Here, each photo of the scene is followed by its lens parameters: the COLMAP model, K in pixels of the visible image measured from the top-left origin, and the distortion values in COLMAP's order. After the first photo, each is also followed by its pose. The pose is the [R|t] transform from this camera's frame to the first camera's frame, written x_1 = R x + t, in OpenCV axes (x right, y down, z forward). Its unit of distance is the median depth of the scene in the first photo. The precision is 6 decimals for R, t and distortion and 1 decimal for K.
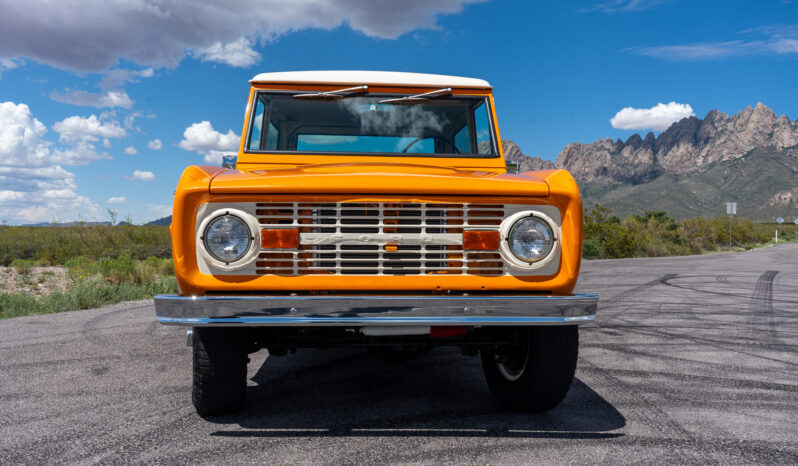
lens RADIAL K [[747.7, 0, 399.0], [0, 747.7, 233.0], [0, 0, 1]] dist [-0.004399, -0.000526]
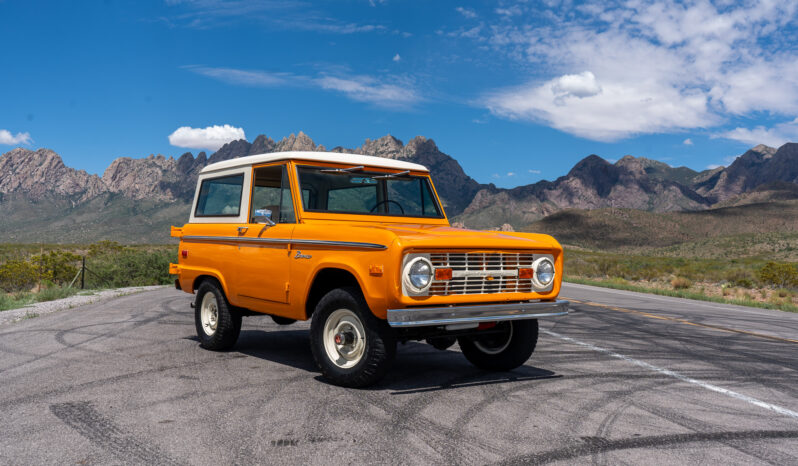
lens RADIAL K [[767.3, 0, 399.0], [0, 767.3, 233.0], [0, 0, 1]] dist [-0.004011, -0.000904]
pose [[0.843369, 0.013770, 0.537158, -1.185650], [0.000760, 0.999640, -0.026819, -0.039741], [-0.537334, 0.023027, 0.843055, -0.445736]]
